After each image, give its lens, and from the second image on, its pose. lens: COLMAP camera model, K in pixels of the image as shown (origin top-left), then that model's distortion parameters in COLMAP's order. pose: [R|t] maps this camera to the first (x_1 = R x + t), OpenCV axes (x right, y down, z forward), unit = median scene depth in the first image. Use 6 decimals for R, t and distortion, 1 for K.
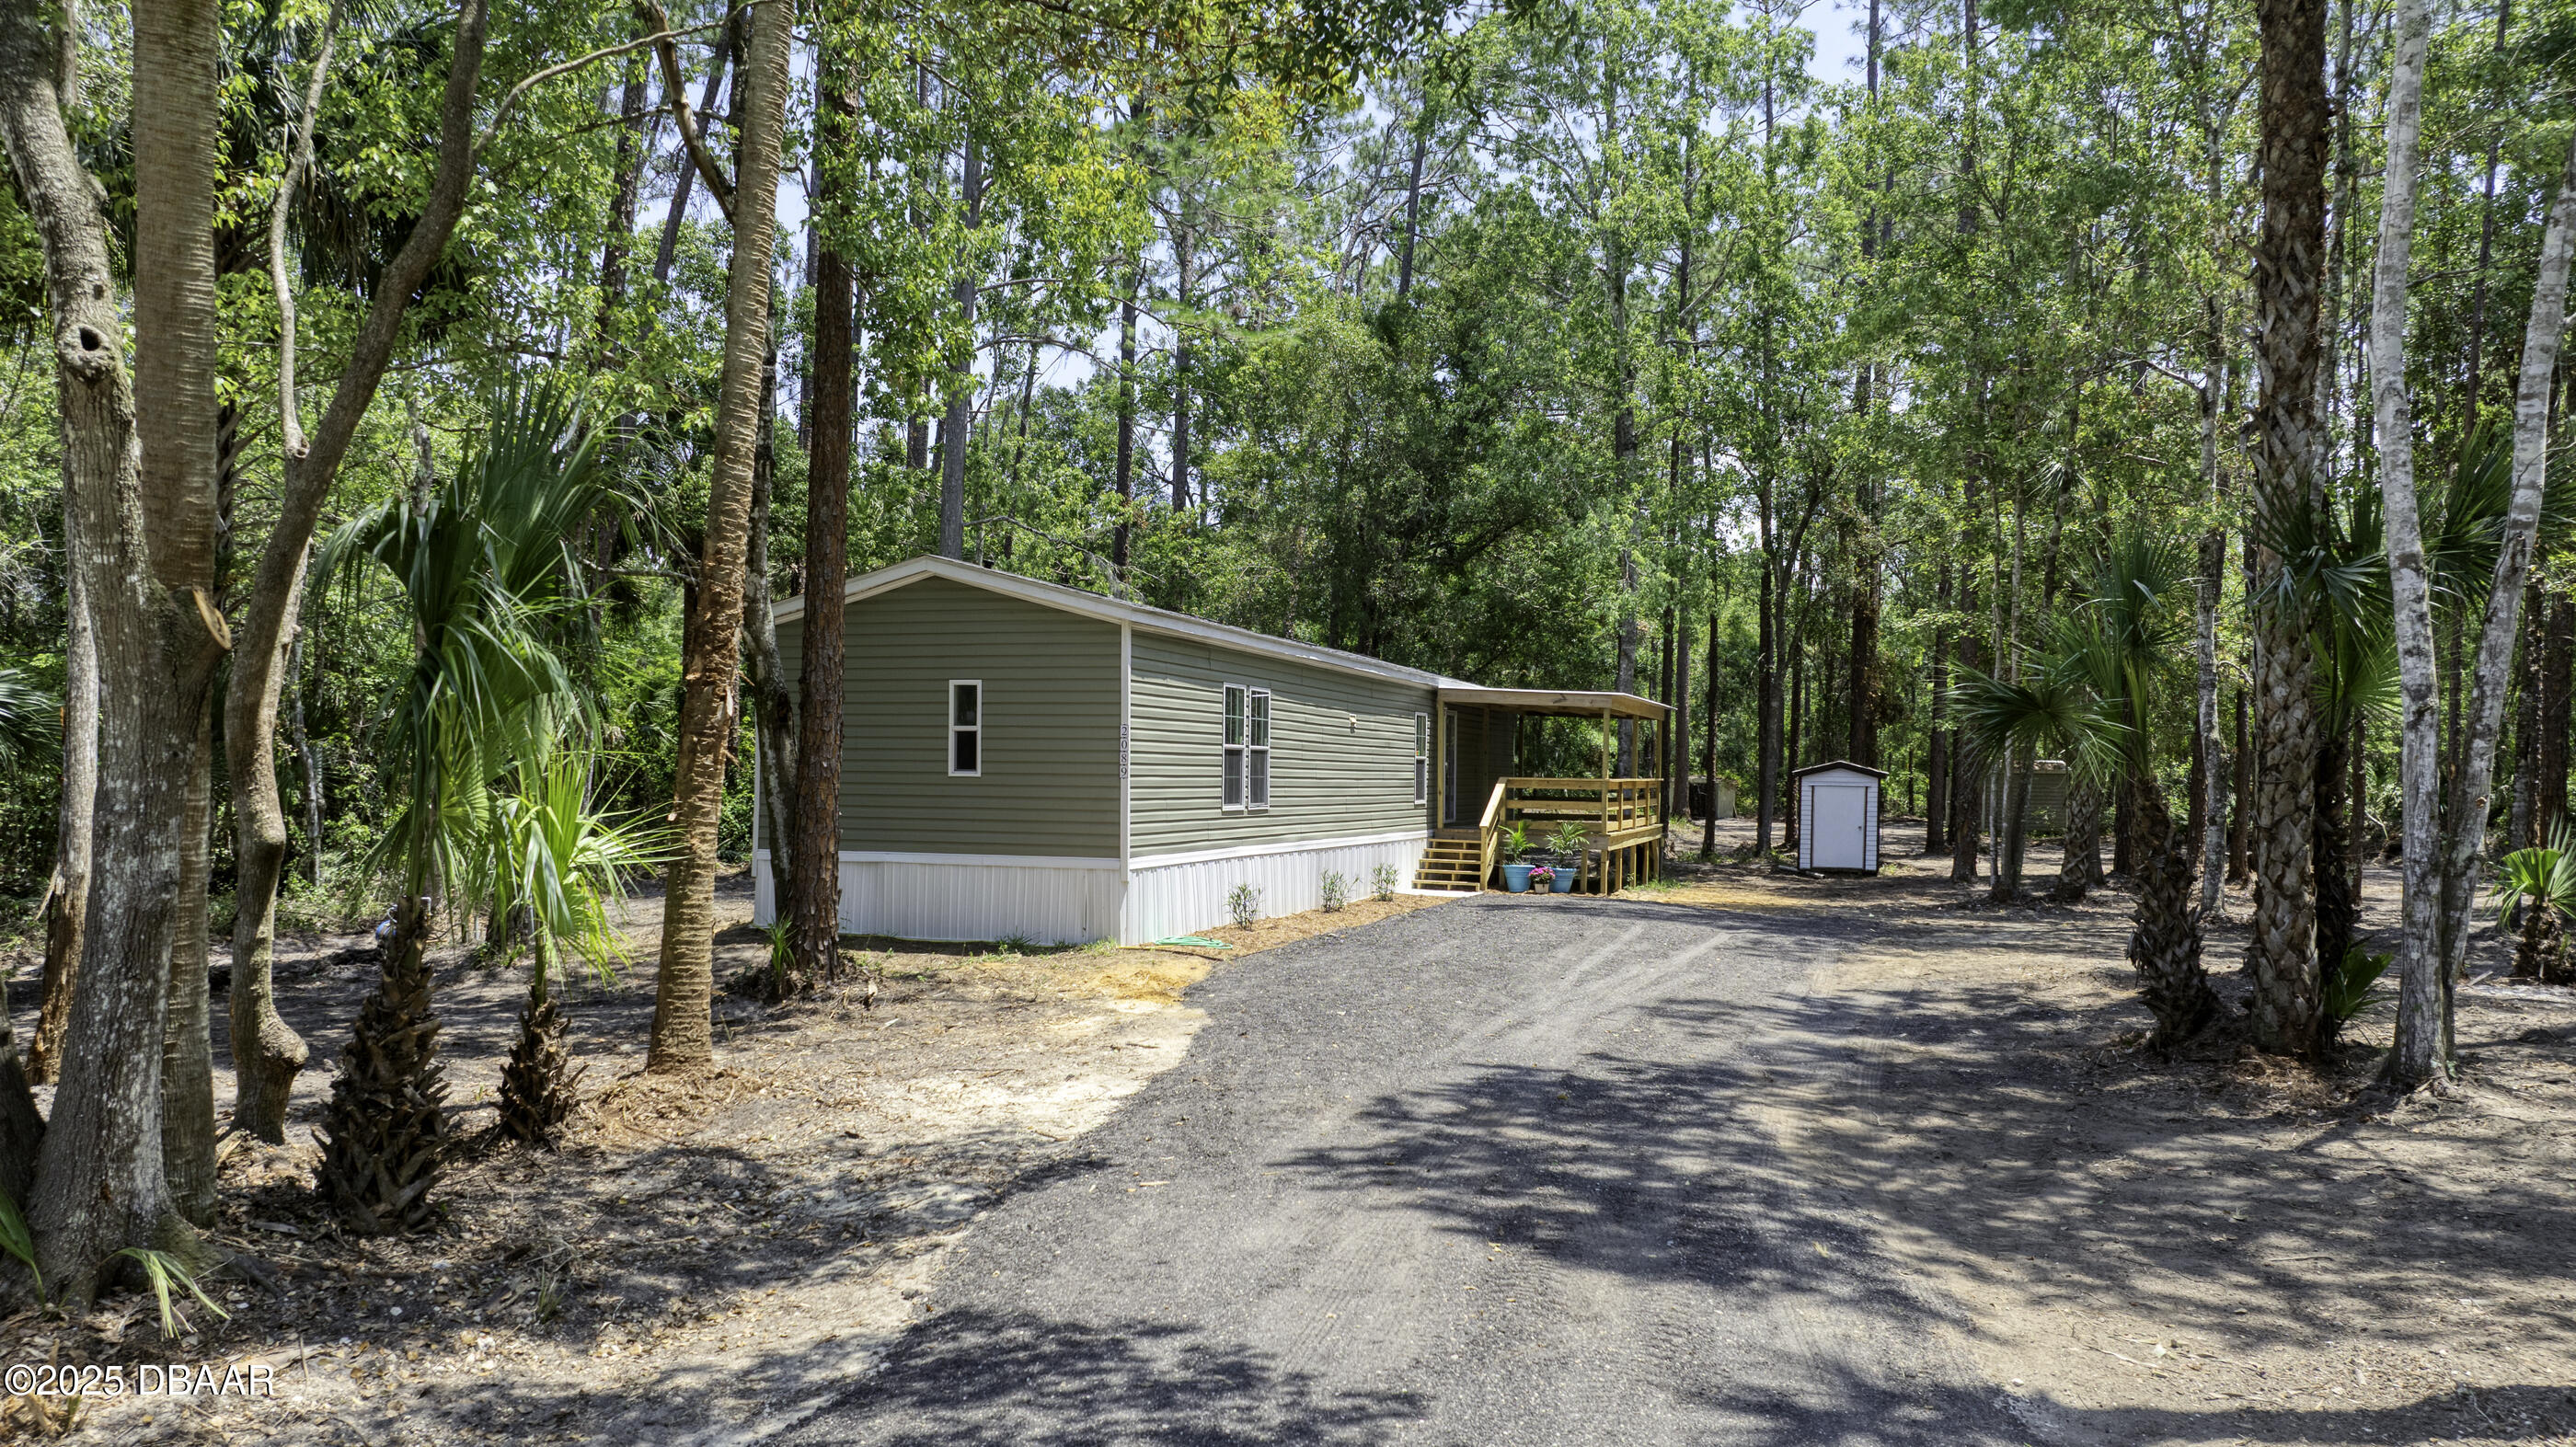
lens RADIAL K [[1832.0, 0, 1305.6], [0, 1832.0, 803.7], [0, 0, 1]] dist [-0.028038, 0.012723]
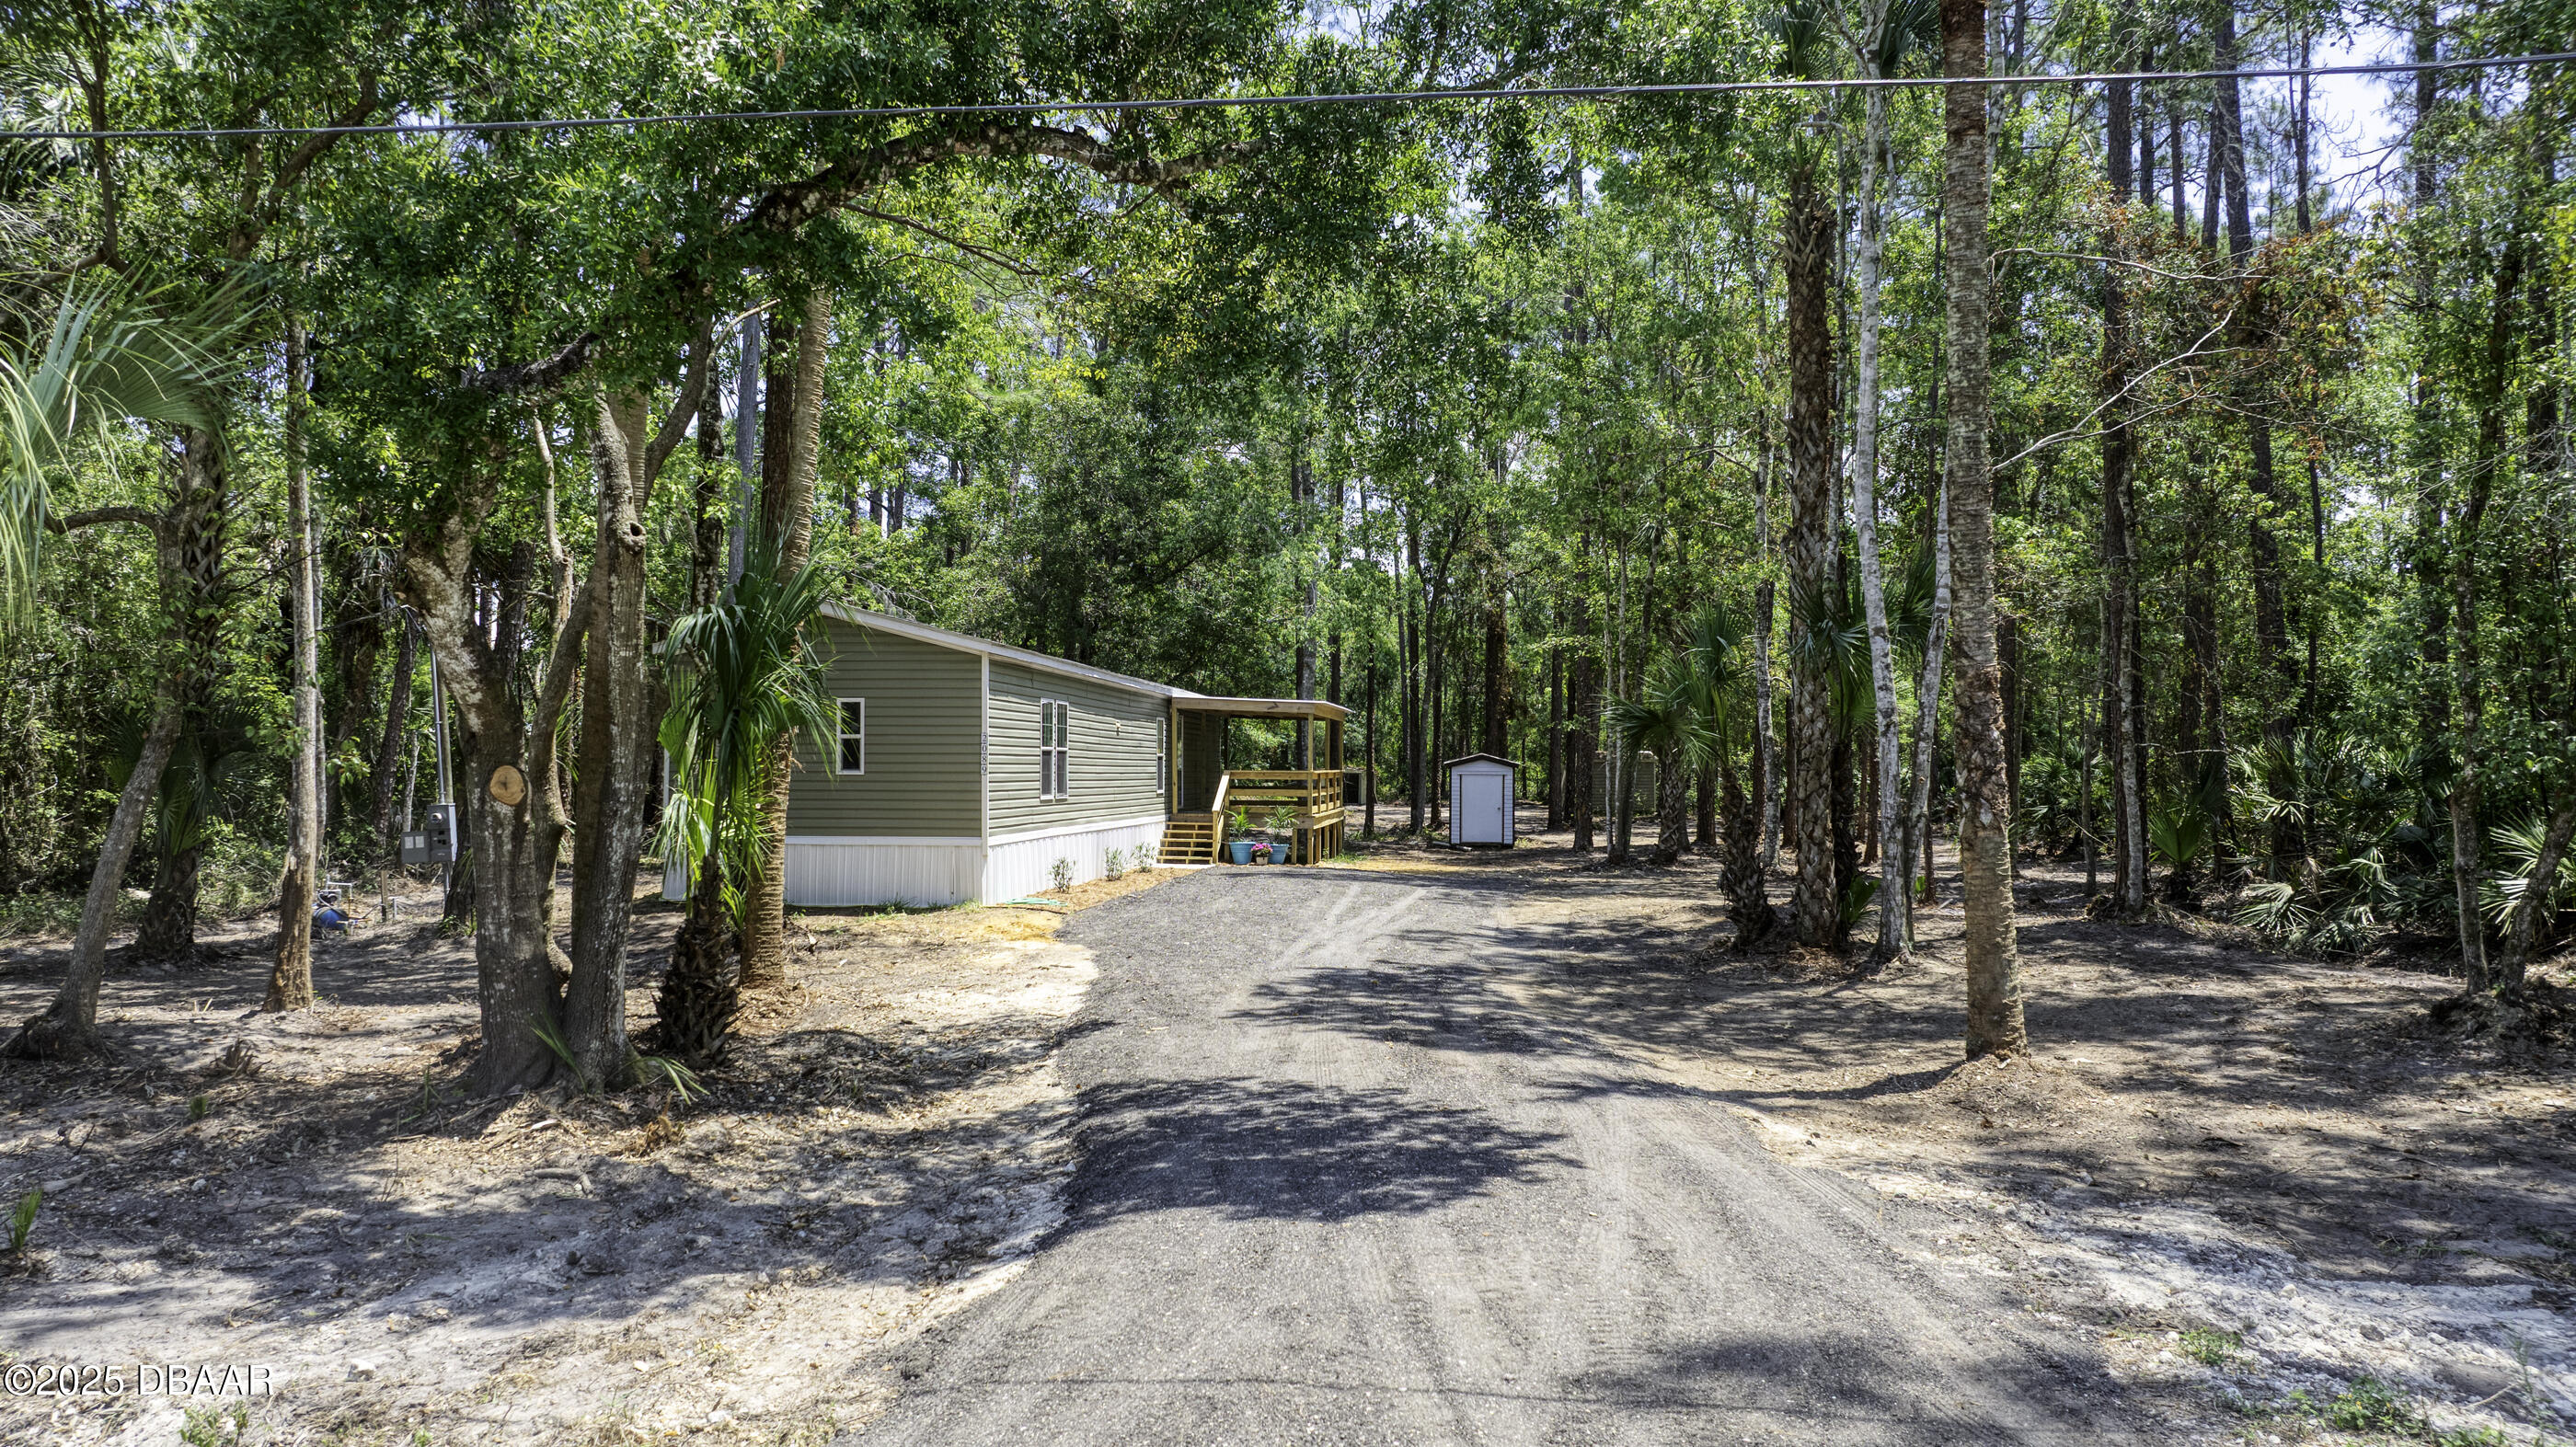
lens RADIAL K [[1832.0, 0, 1285.4], [0, 1832.0, 721.6], [0, 0, 1]] dist [-0.028038, 0.012723]
pose [[0.979332, -0.004683, 0.202207, -0.147069], [0.012848, 0.999153, -0.039083, 0.001680], [-0.201853, 0.040873, 0.978563, -0.296255]]
